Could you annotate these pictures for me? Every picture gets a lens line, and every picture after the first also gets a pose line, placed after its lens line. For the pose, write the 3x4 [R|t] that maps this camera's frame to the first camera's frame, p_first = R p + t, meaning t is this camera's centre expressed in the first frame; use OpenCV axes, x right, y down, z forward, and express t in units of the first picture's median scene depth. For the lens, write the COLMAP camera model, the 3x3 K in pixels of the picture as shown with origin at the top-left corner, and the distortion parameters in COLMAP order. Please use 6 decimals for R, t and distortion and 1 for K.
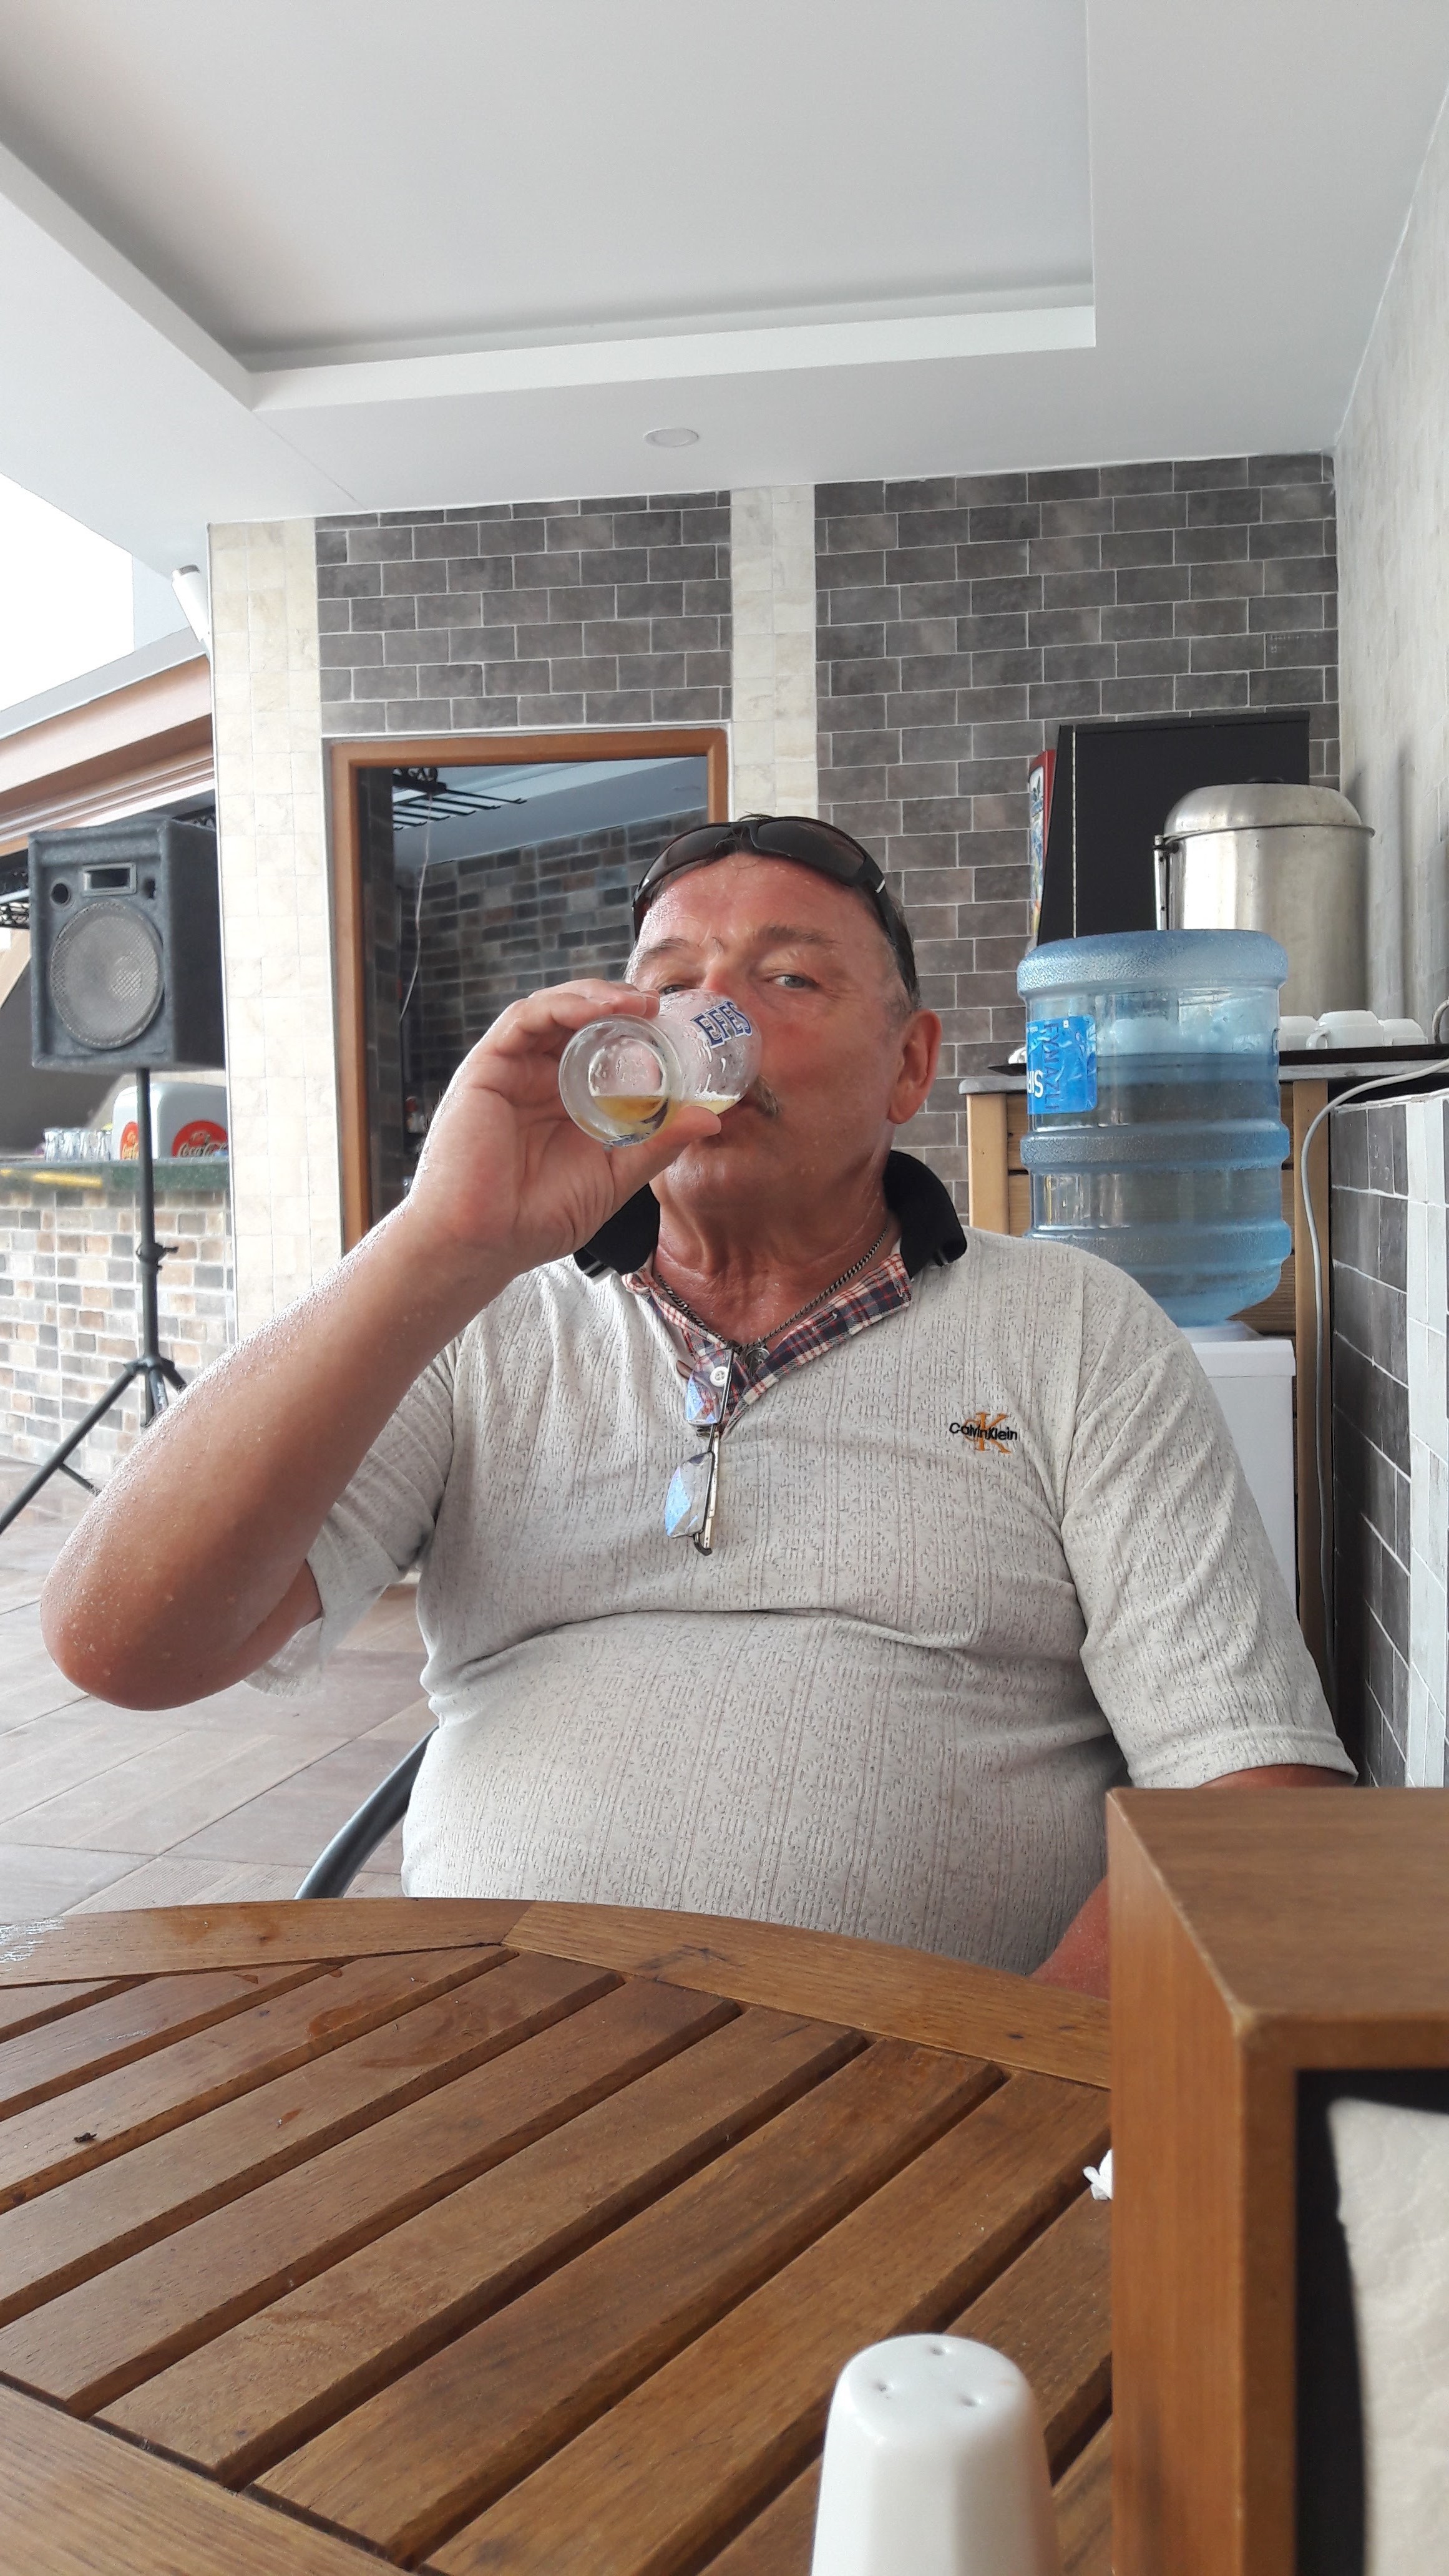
lens RADIAL K [[2141.2, 0, 728.2], [0, 2141.2, 1309.9], [0, 0, 1]] dist [0.200639, -0.536711]
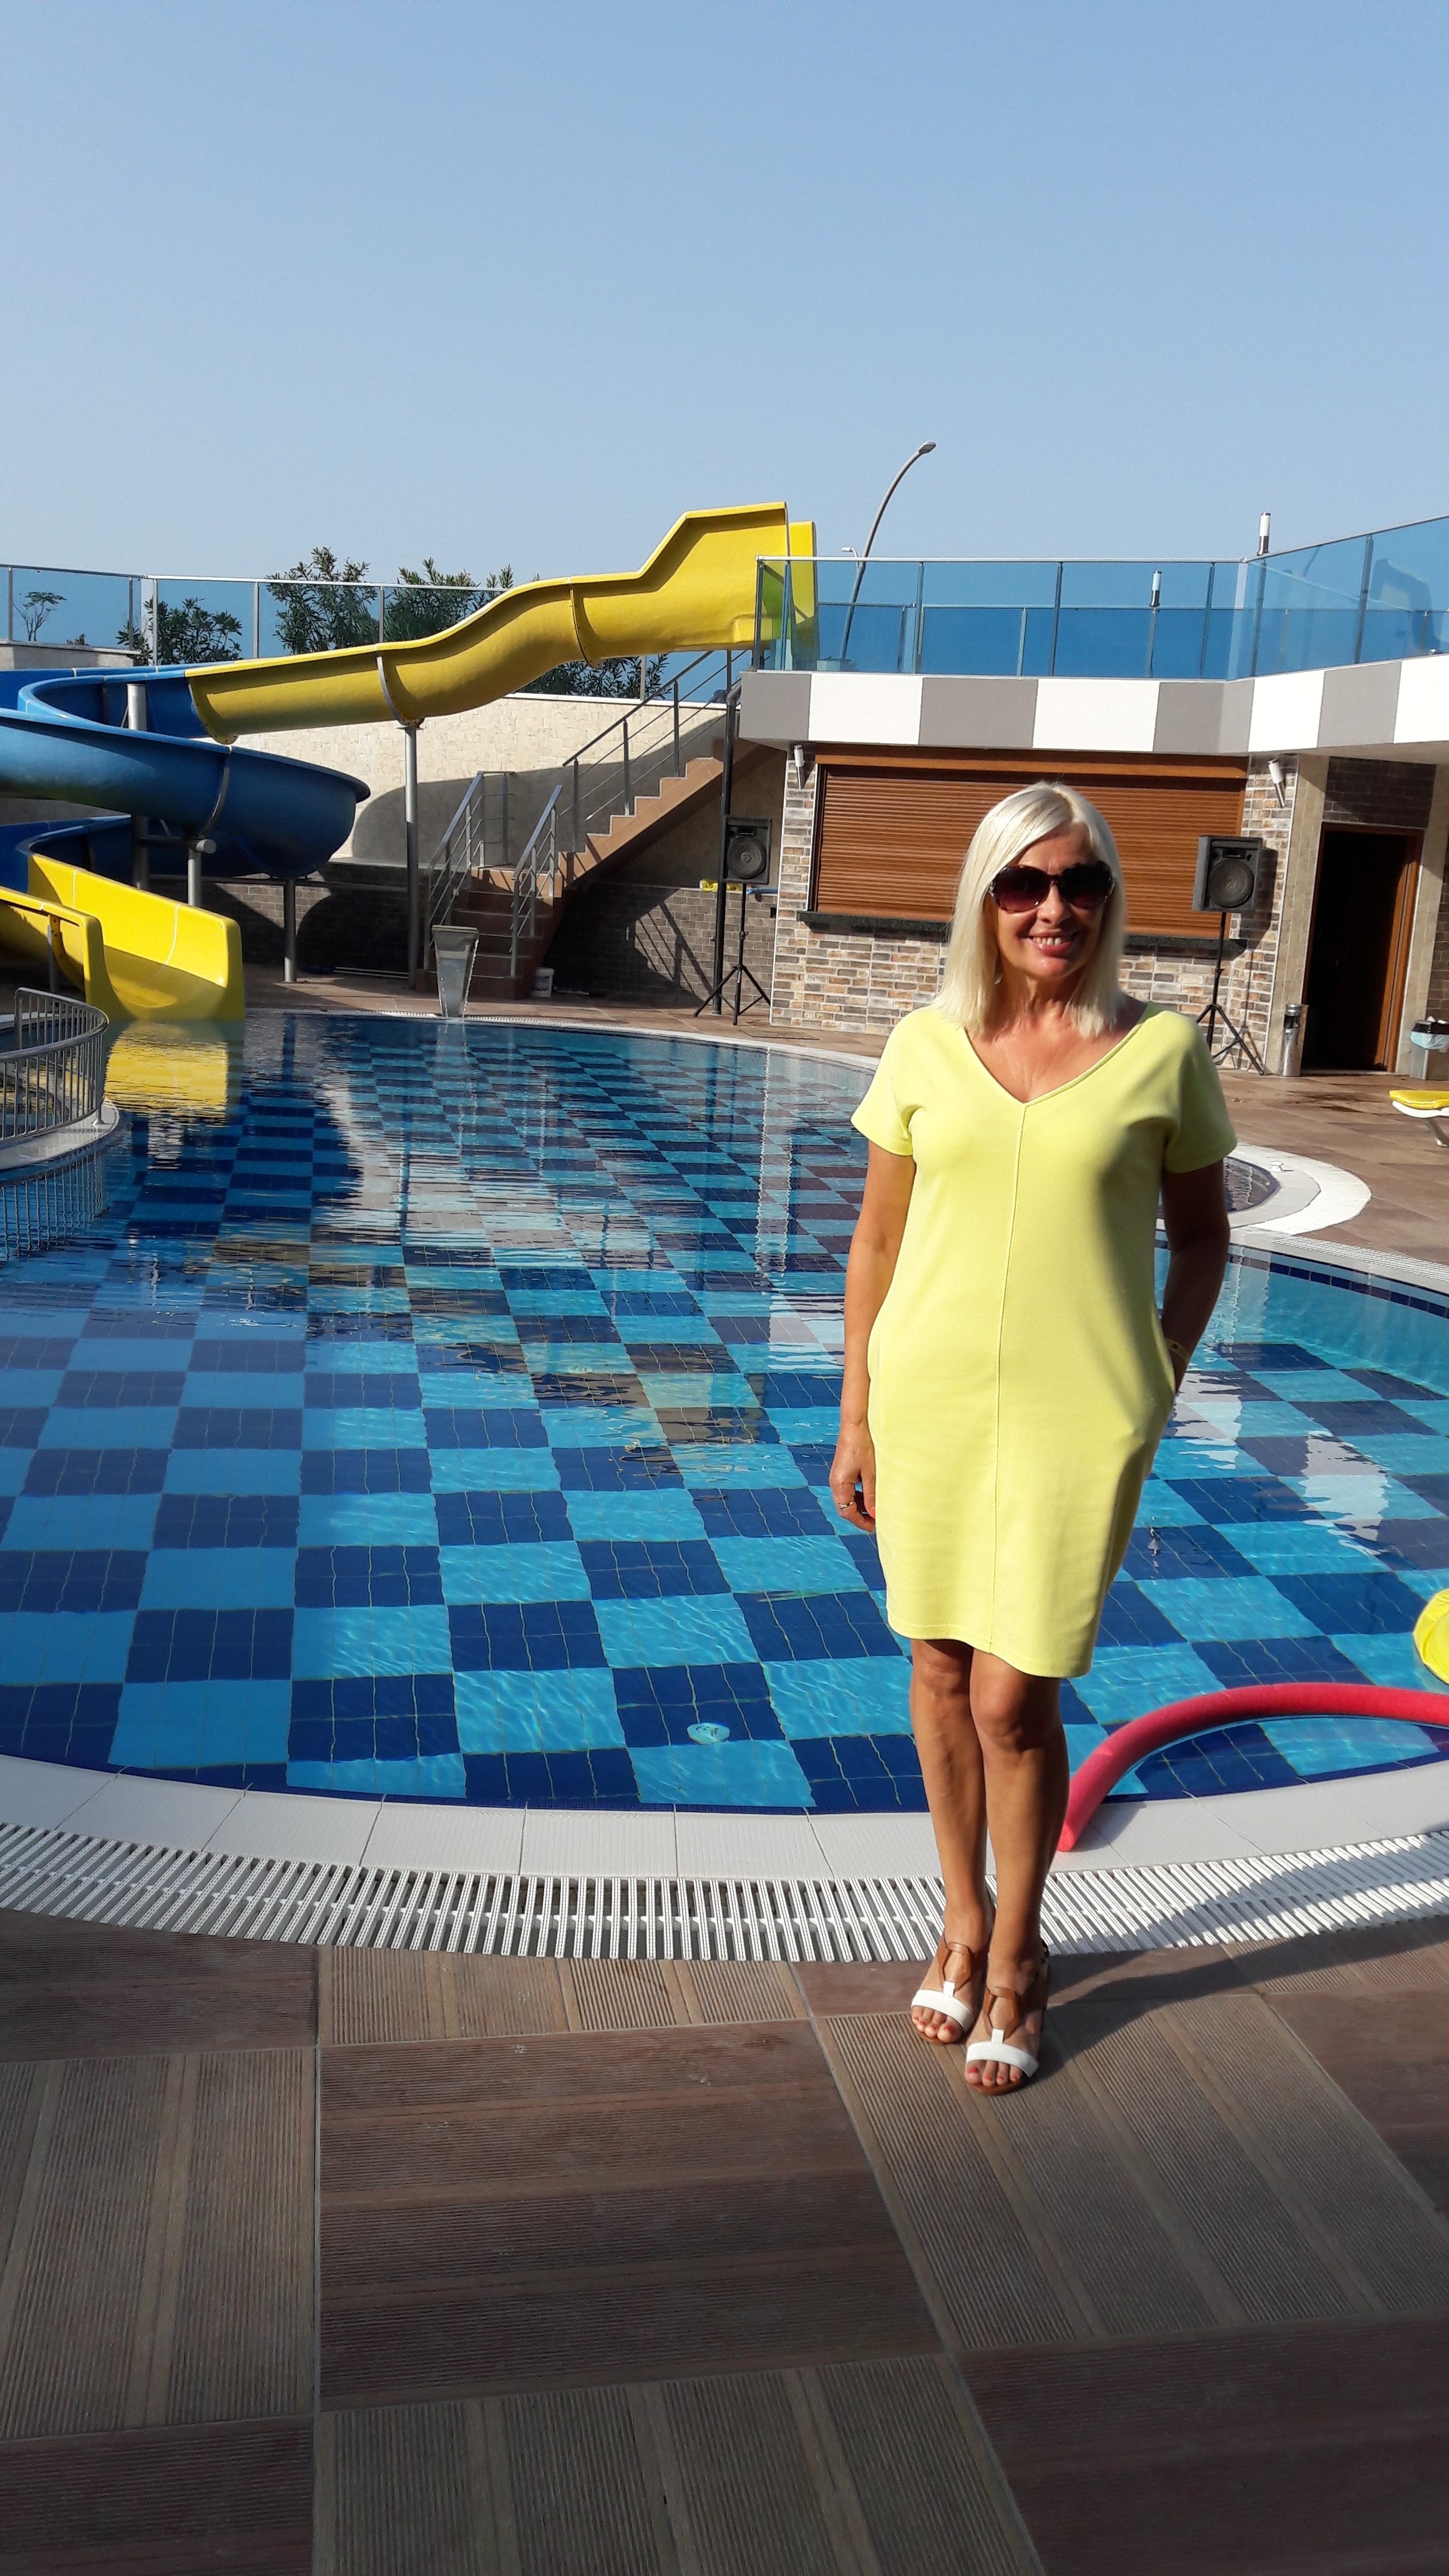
lens RADIAL K [[2147.1, 0, 721.7], [0, 2147.1, 1259.6], [0, 0, 1]] dist [0.299369, -0.863417]
pose [[0.898373, -0.006000, 0.439193, -2.546871], [-0.049197, 0.992240, 0.114188, 0.070746], [-0.436470, -0.124191, 0.891106, -1.737315]]
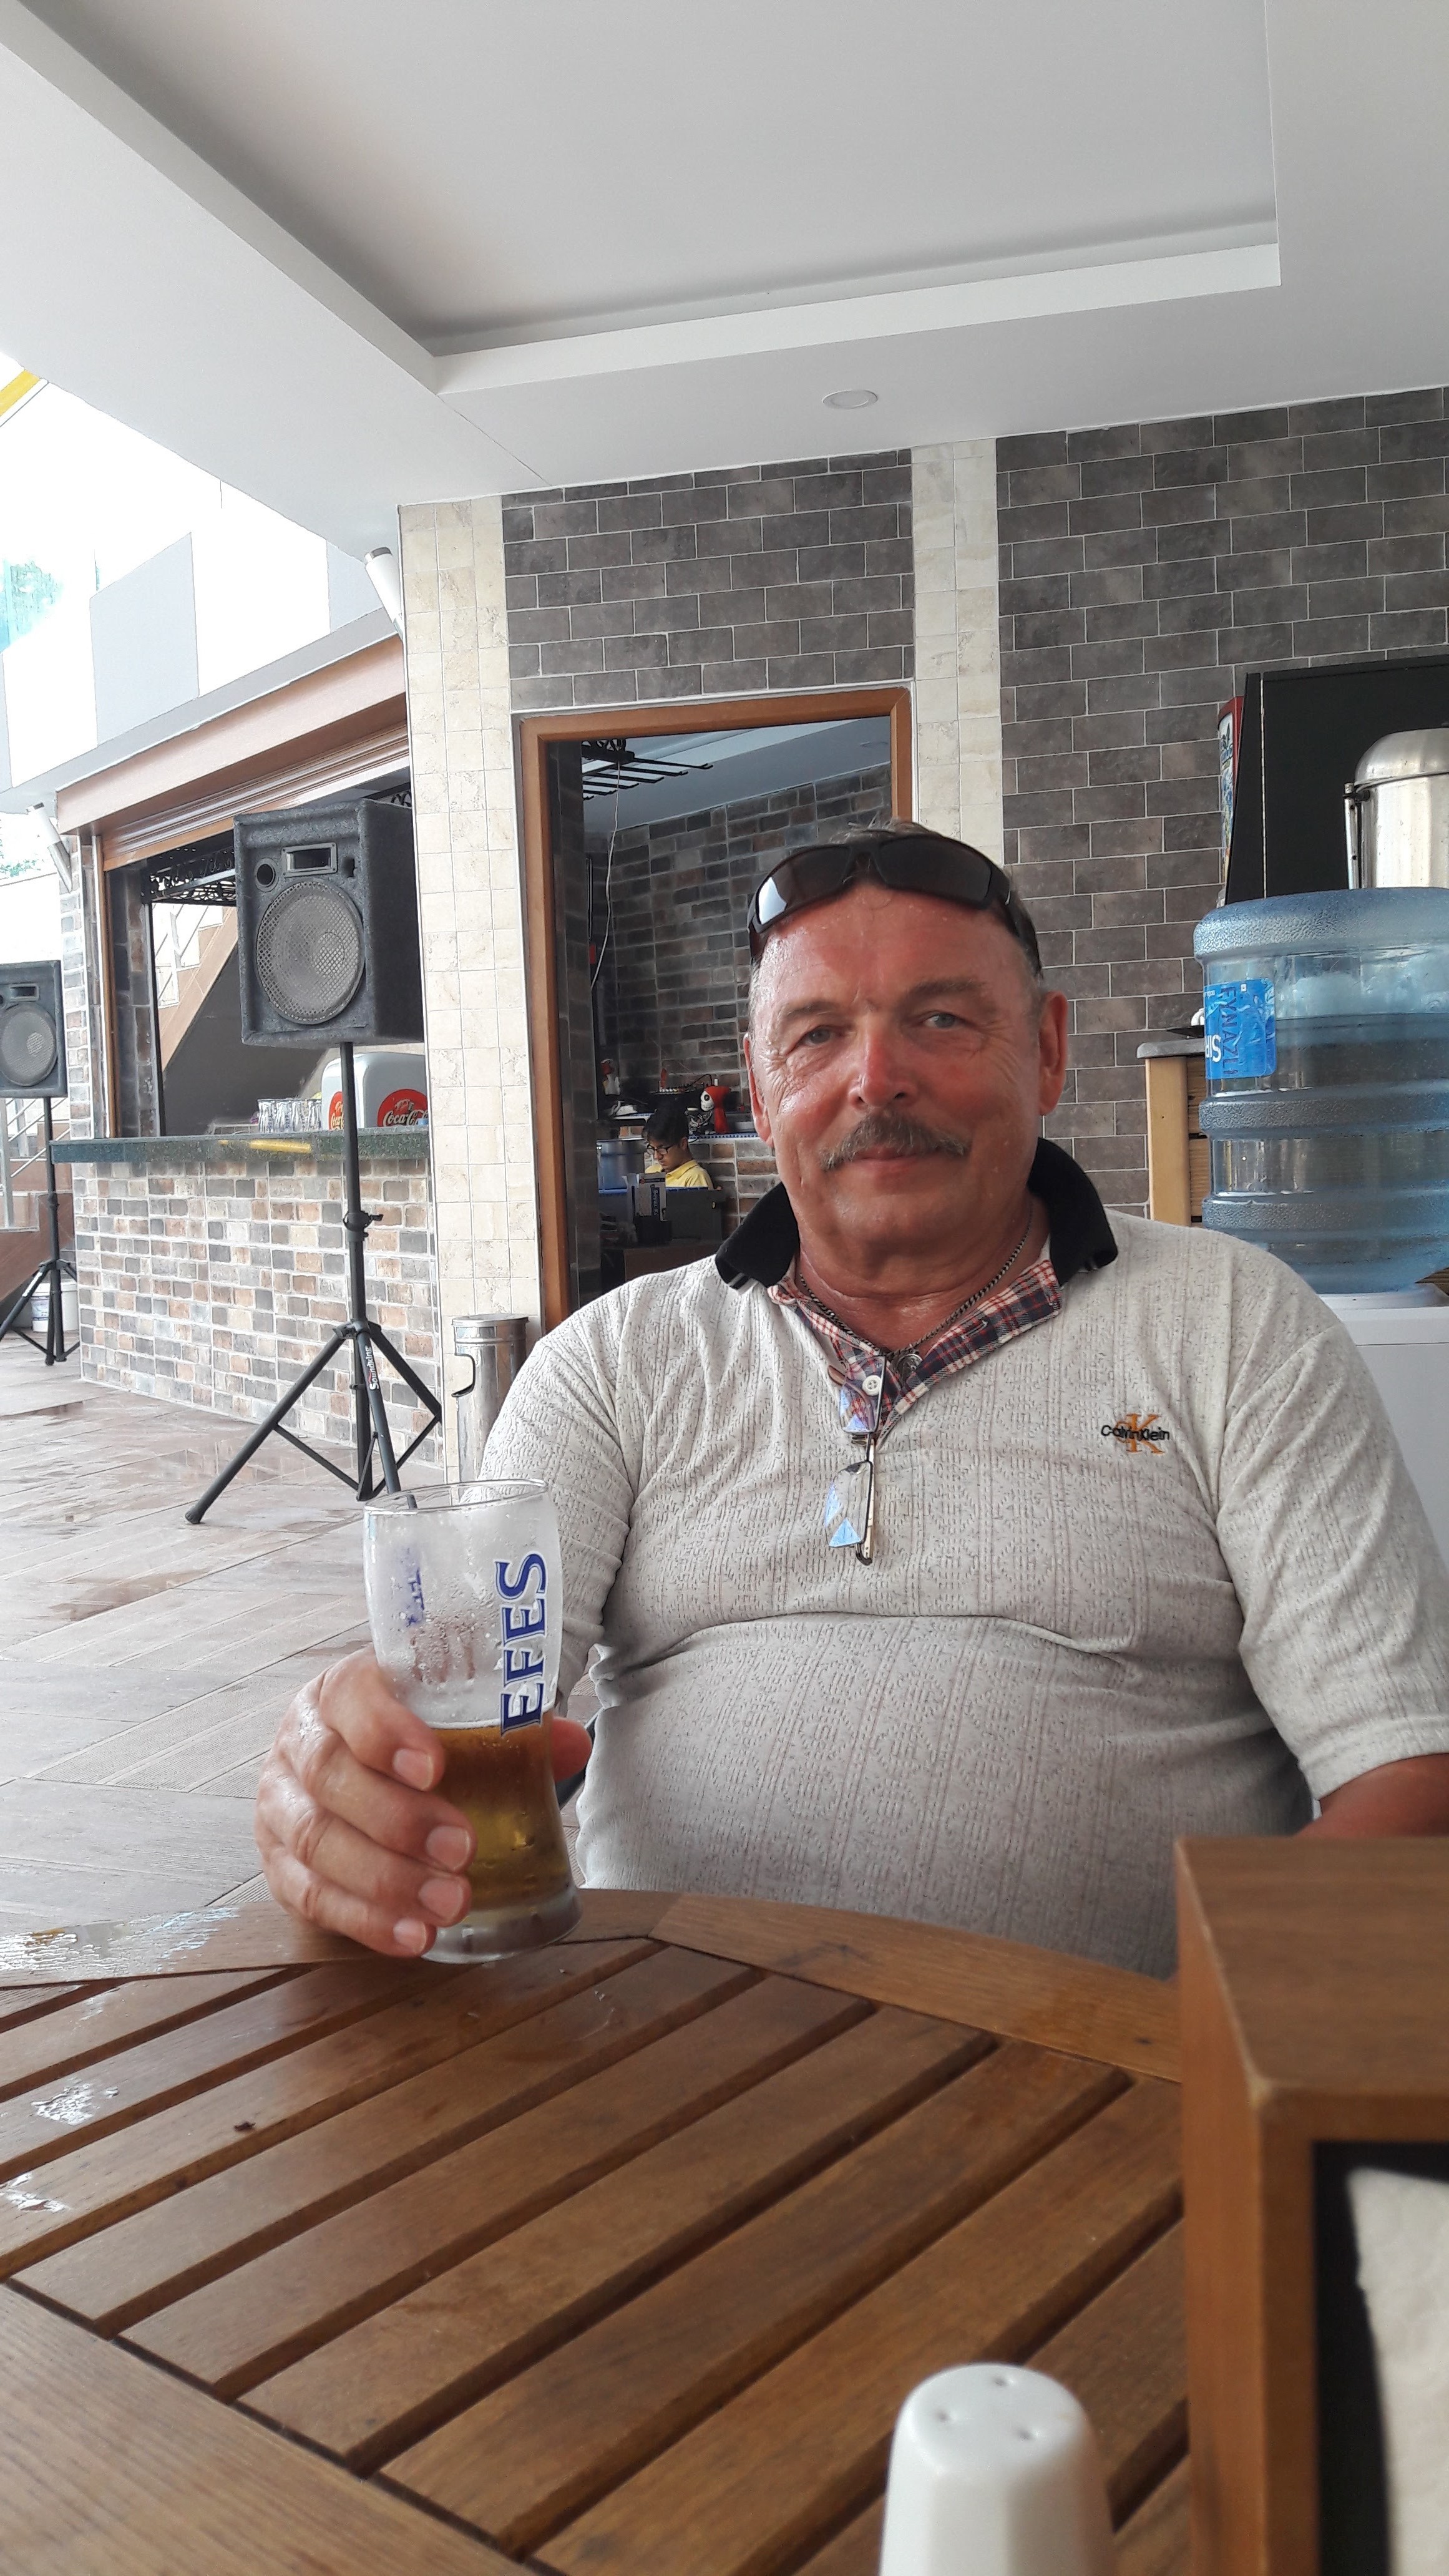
lens RADIAL K [[2139.0, 0, 727.7], [0, 2139.0, 1284.0], [0, 0, 1]] dist [0.172015, -0.360560]
pose [[0.995459, -0.013016, -0.094302, 0.006368], [0.014067, 0.999846, 0.010487, -0.005141], [0.094151, -0.011766, 0.995488, -0.003618]]
